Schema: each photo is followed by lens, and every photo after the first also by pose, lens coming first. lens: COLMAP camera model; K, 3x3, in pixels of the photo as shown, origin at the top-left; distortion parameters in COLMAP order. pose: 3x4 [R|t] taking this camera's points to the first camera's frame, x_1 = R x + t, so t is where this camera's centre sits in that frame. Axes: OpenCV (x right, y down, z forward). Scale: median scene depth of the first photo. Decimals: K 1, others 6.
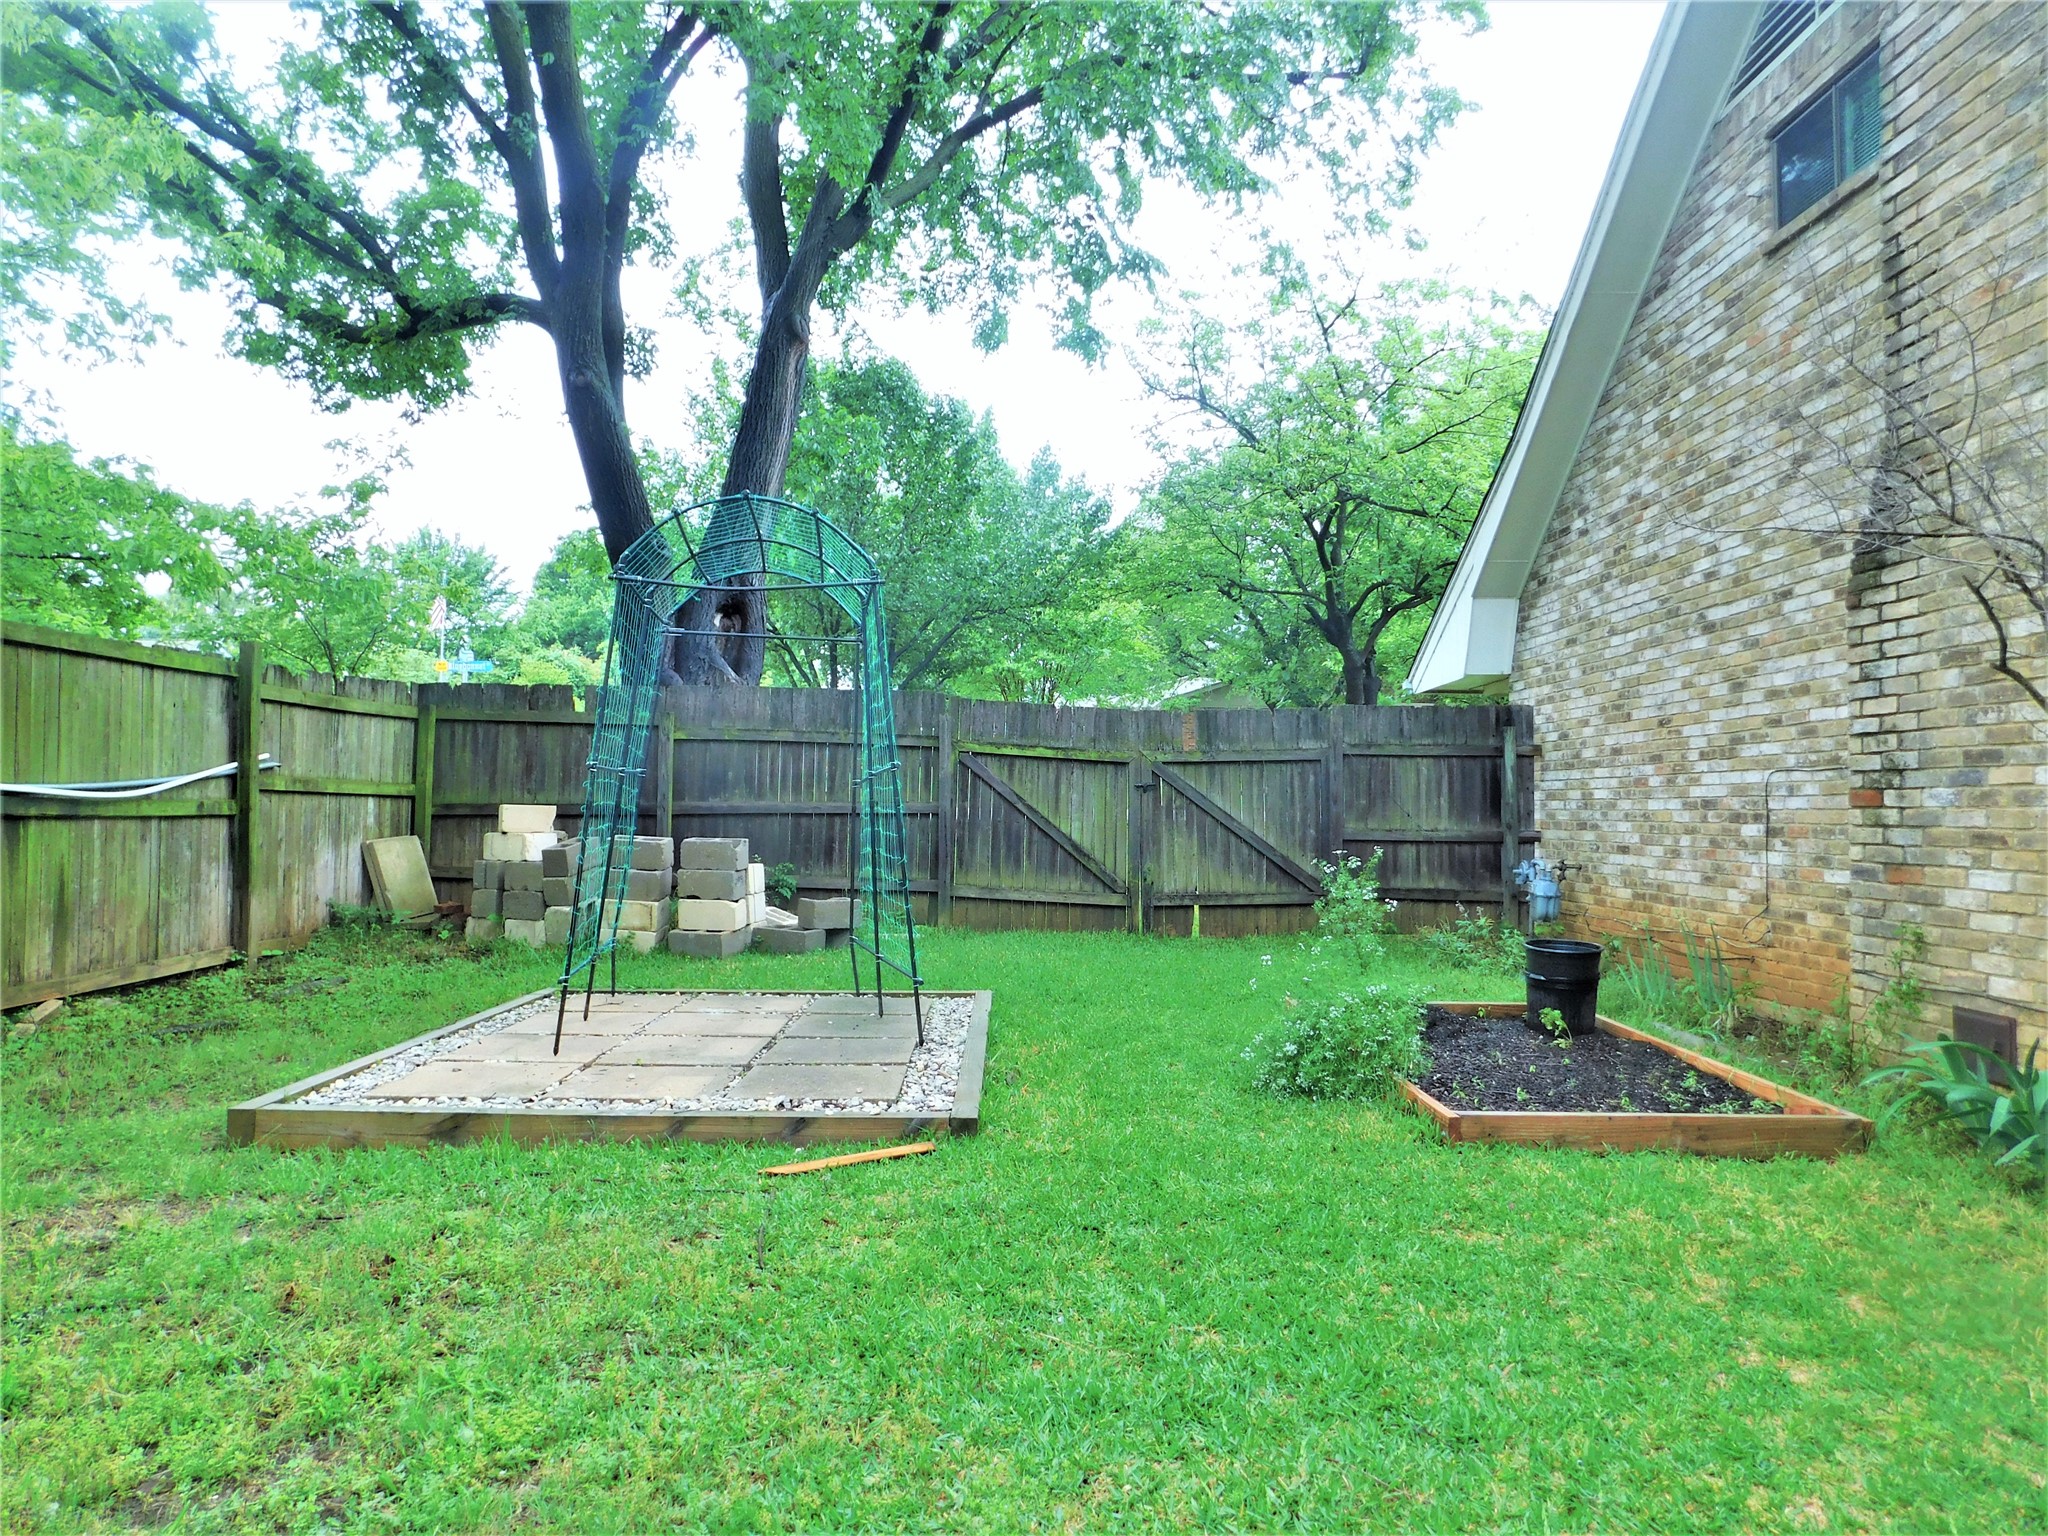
lens RADIAL K [[1361.0, 0, 1027.7], [0, 1361.0, 769.2], [0, 0, 1]] dist [-0.056126, 0.044725]
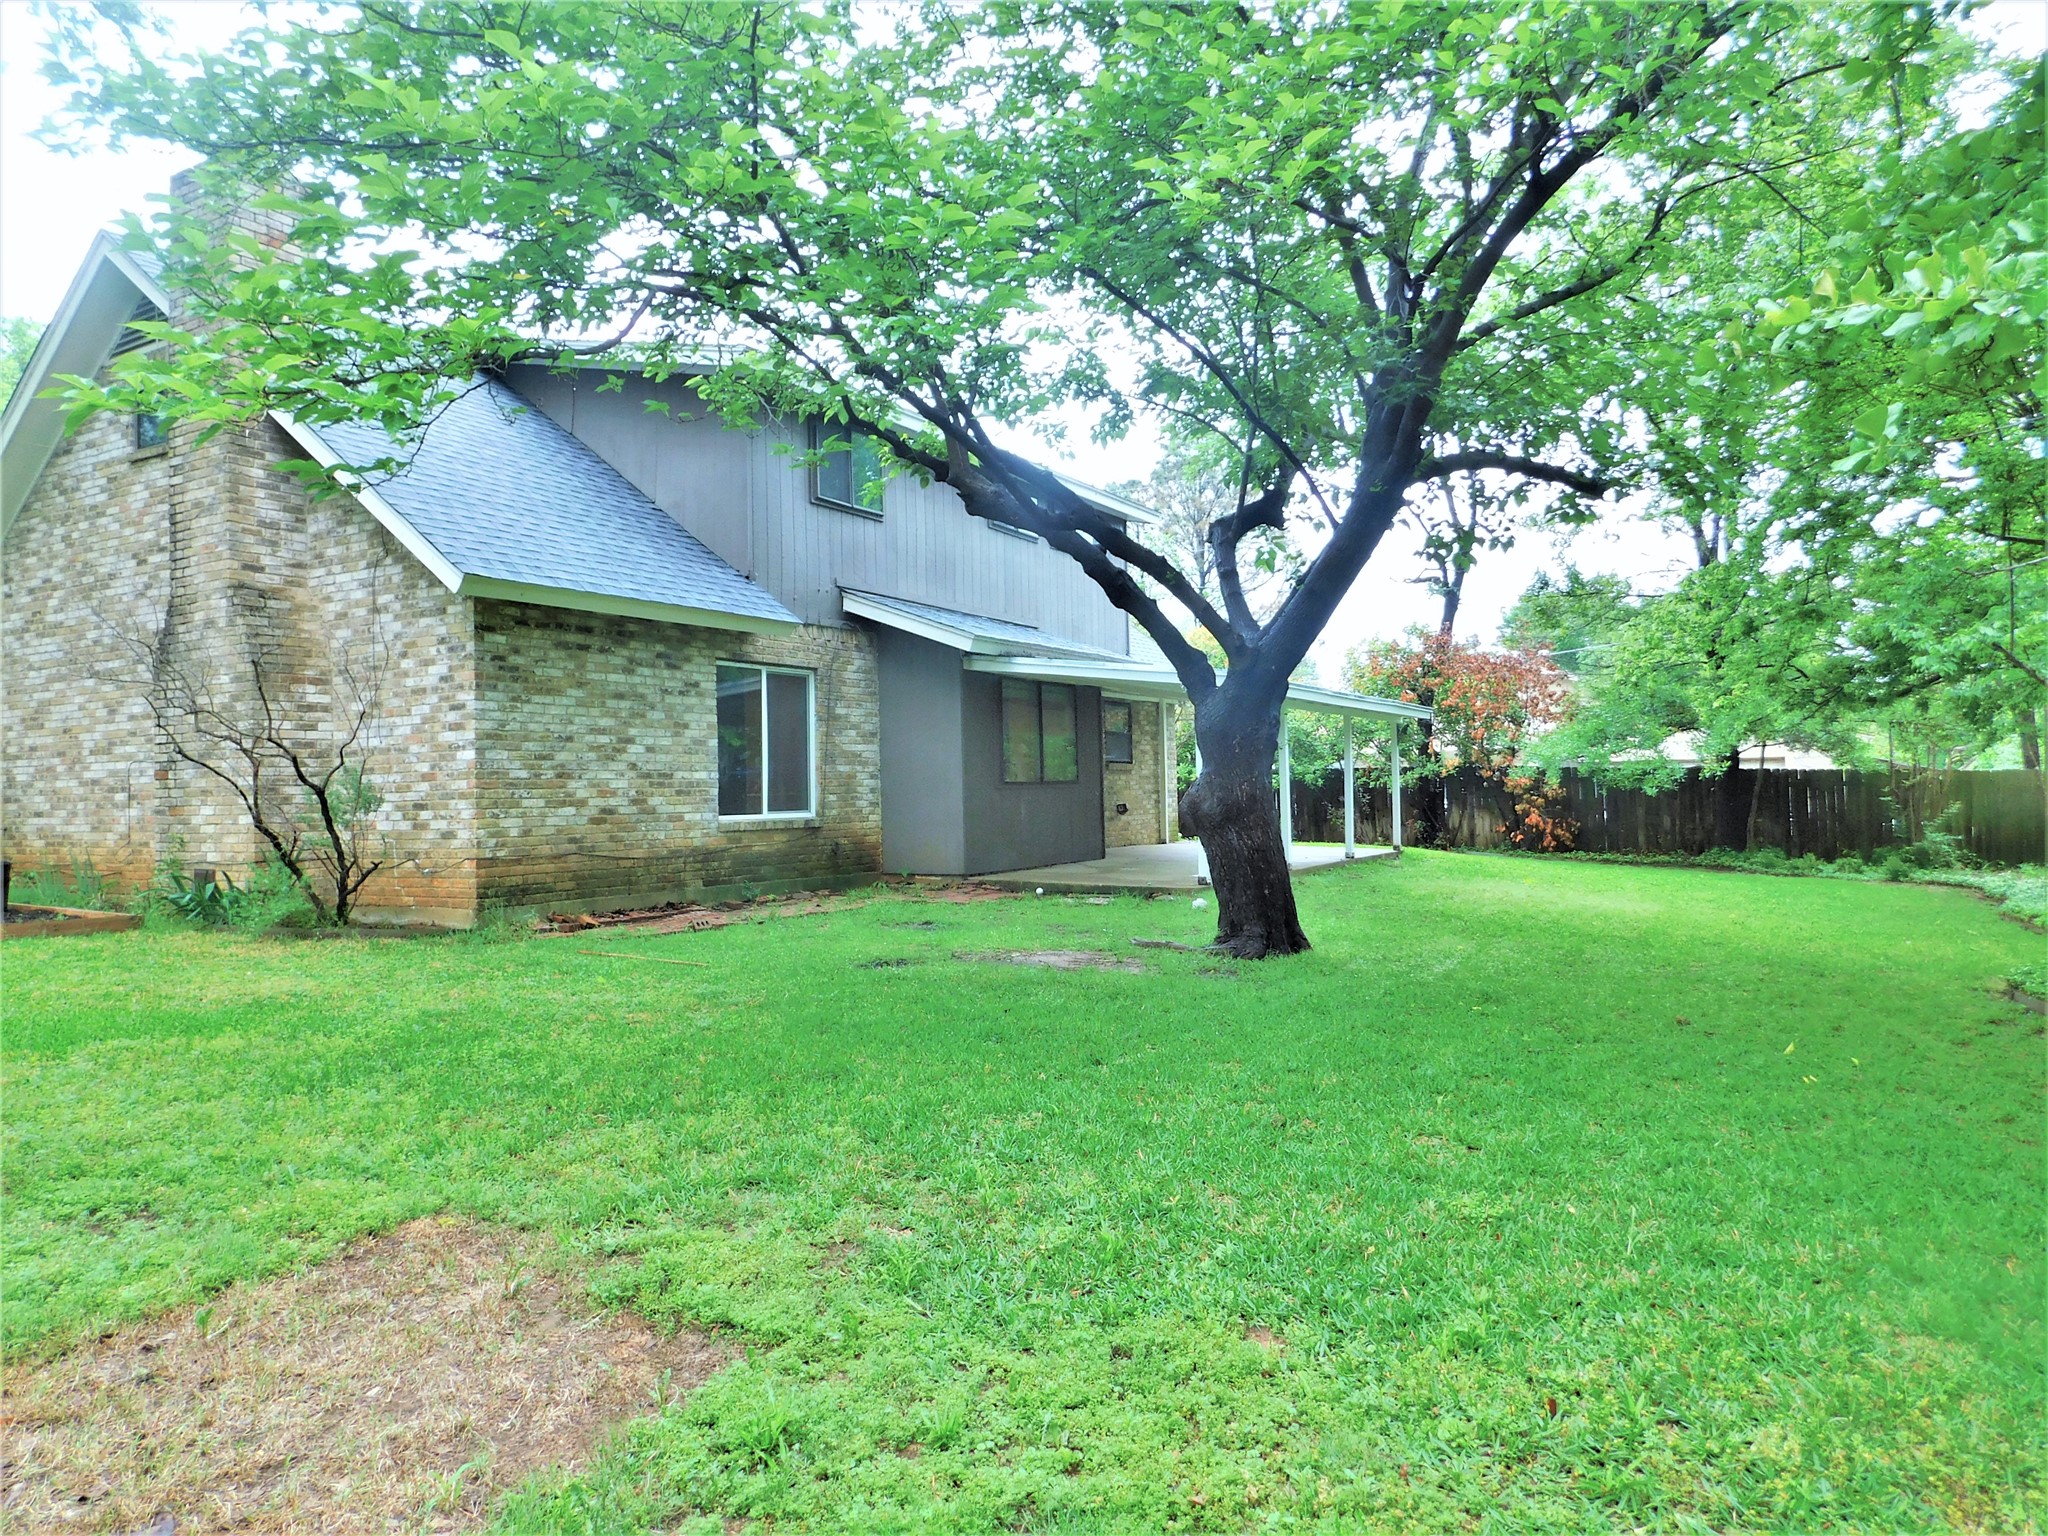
lens RADIAL K [[1361.0, 0, 1032.0], [0, 1361.0, 770.2], [0, 0, 1]] dist [-0.056126, 0.044725]
pose [[0.515335, -0.002405, 0.856986, -0.296582], [-0.002727, 0.999986, 0.004446, 0.000891], [-0.856985, -0.004628, 0.515321, -0.803480]]
